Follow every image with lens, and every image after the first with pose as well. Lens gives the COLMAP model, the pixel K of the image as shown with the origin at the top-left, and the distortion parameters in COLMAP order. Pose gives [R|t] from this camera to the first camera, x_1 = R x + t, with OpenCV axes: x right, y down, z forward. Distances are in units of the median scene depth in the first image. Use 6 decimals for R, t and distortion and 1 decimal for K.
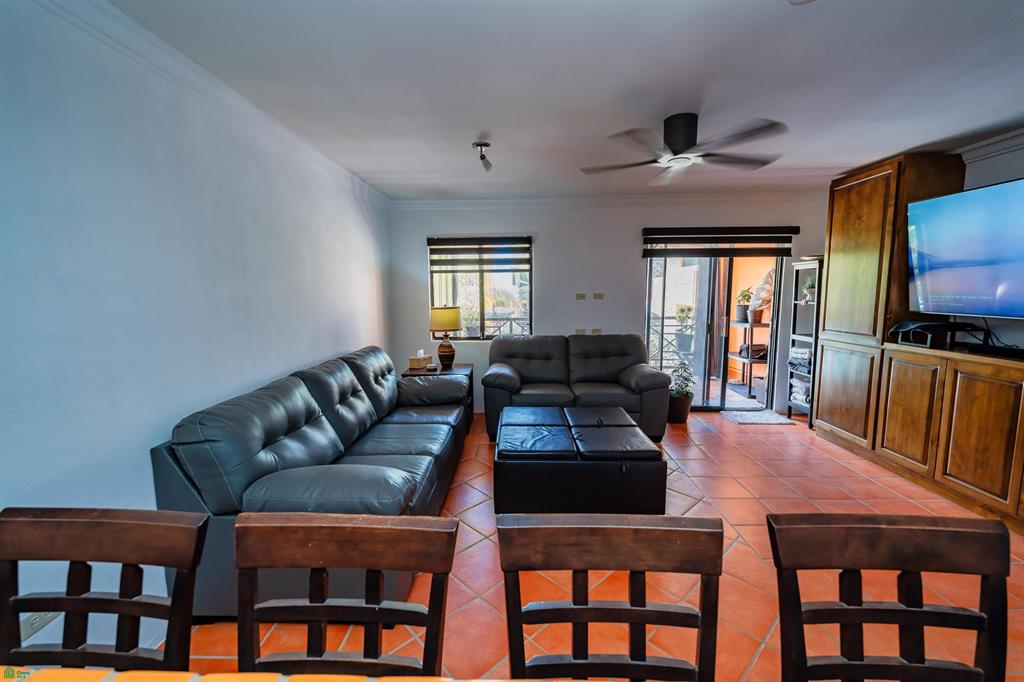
lens RADIAL K [[425.2, 0, 509.1], [0, 425.2, 344.9], [0, 0, 1]] dist [0.006740, -0.003513]
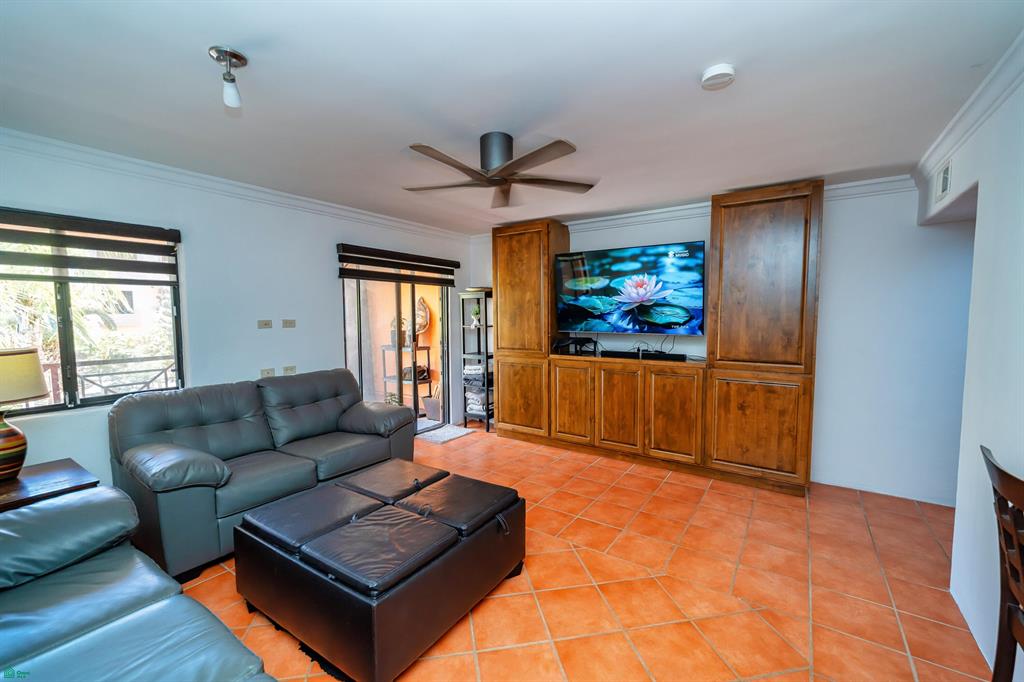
lens RADIAL K [[425.2, 0, 511.4], [0, 425.2, 345.2], [0, 0, 1]] dist [0.006740, -0.003513]
pose [[0.539699, -0.056294, 0.839974, -0.239374], [0.106078, 0.994357, -0.001517, -0.035511], [-0.835148, 0.089922, 0.542625, 0.283420]]
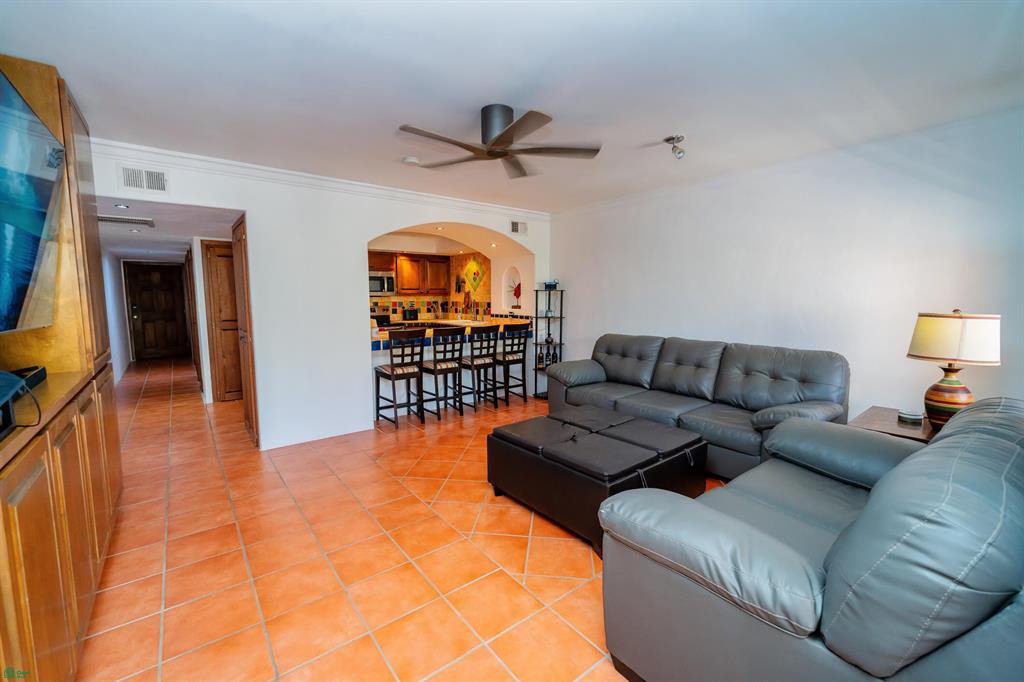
lens RADIAL K [[425.2, 0, 508.7], [0, 425.2, 338.1], [0, 0, 1]] dist [0.006740, -0.003513]
pose [[-0.767060, 0.073894, -0.637306, 0.610070], [-0.074721, 0.976296, 0.203134, -0.129018], [0.637209, 0.203436, -0.743356, 1.076885]]
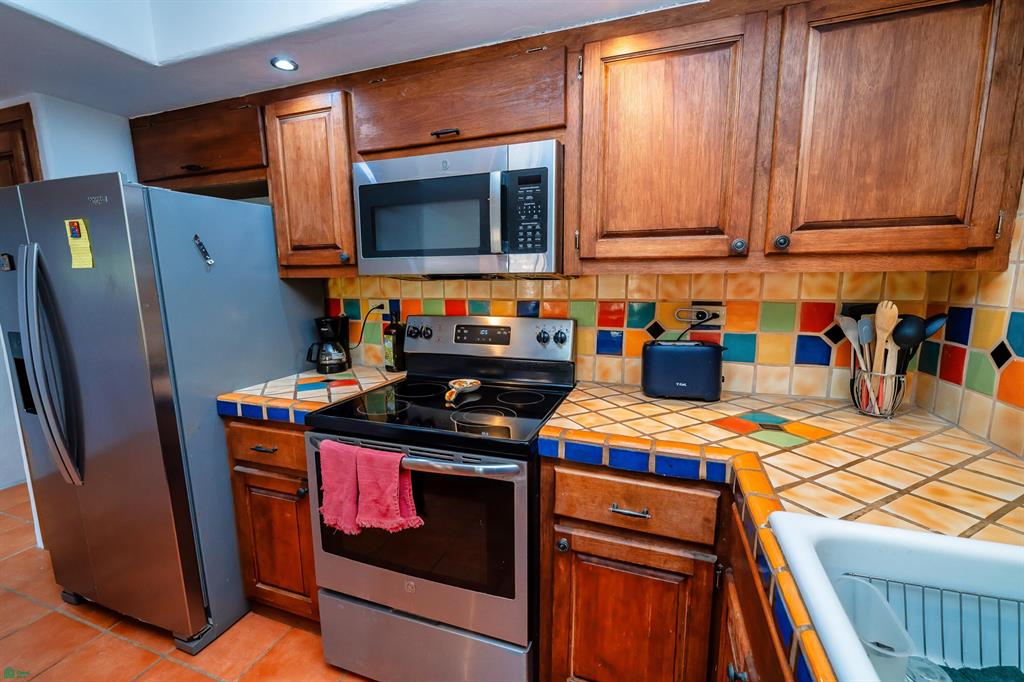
lens RADIAL K [[425.2, 0, 509.6], [0, 425.2, 342.0], [0, 0, 1]] dist [0.006740, -0.003513]
pose [[-0.953588, -0.029221, 0.299693, -0.163433], [0.053369, 0.963122, 0.263720, 0.041350], [-0.296347, 0.267475, -0.916862, -0.134535]]
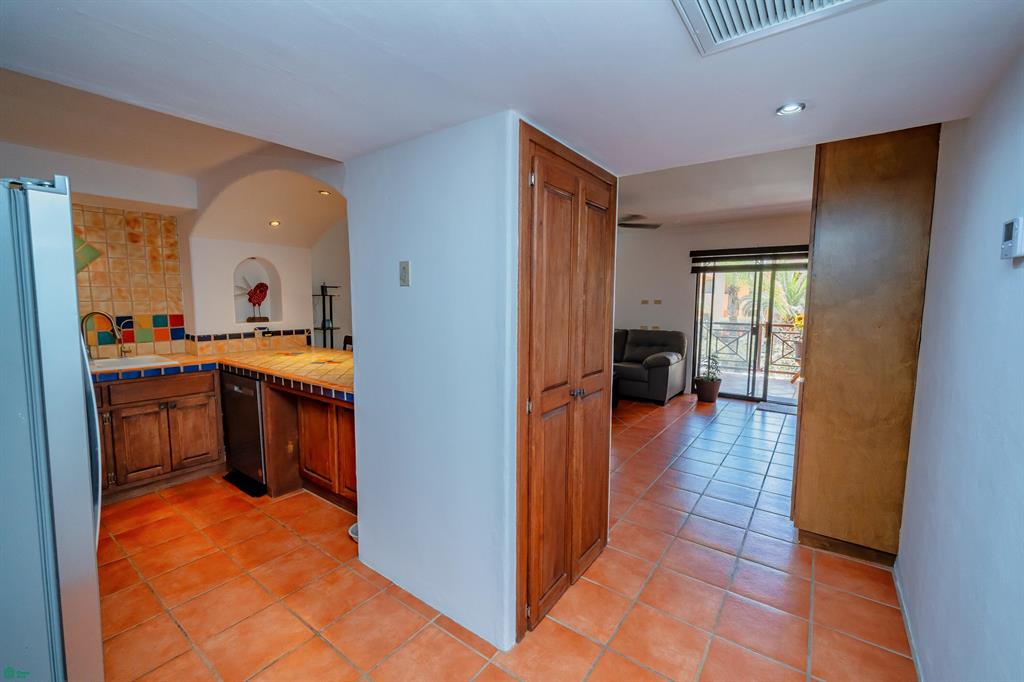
lens RADIAL K [[425.2, 0, 512.8], [0, 425.2, 336.6], [0, 0, 1]] dist [0.006740, -0.003513]
pose [[0.823261, 0.063571, -0.564092, 0.657851], [-0.084196, 0.996393, -0.010591, 0.051801], [0.561384, 0.056213, 0.825644, -0.399645]]
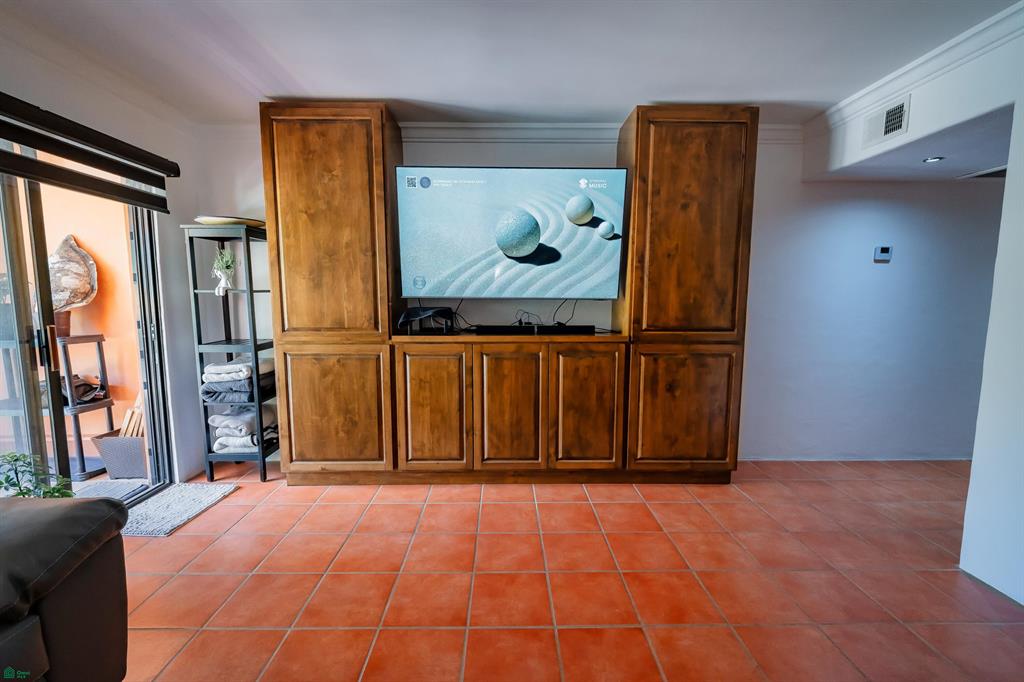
lens RADIAL K [[425.2, 0, 502.3], [0, 425.2, 346.5], [0, 0, 1]] dist [0.006740, -0.003513]
pose [[-0.044592, -0.097967, 0.994190, 0.049012], [0.125708, 0.986720, 0.102869, -0.032723], [-0.991065, 0.129564, -0.031685, 0.628762]]
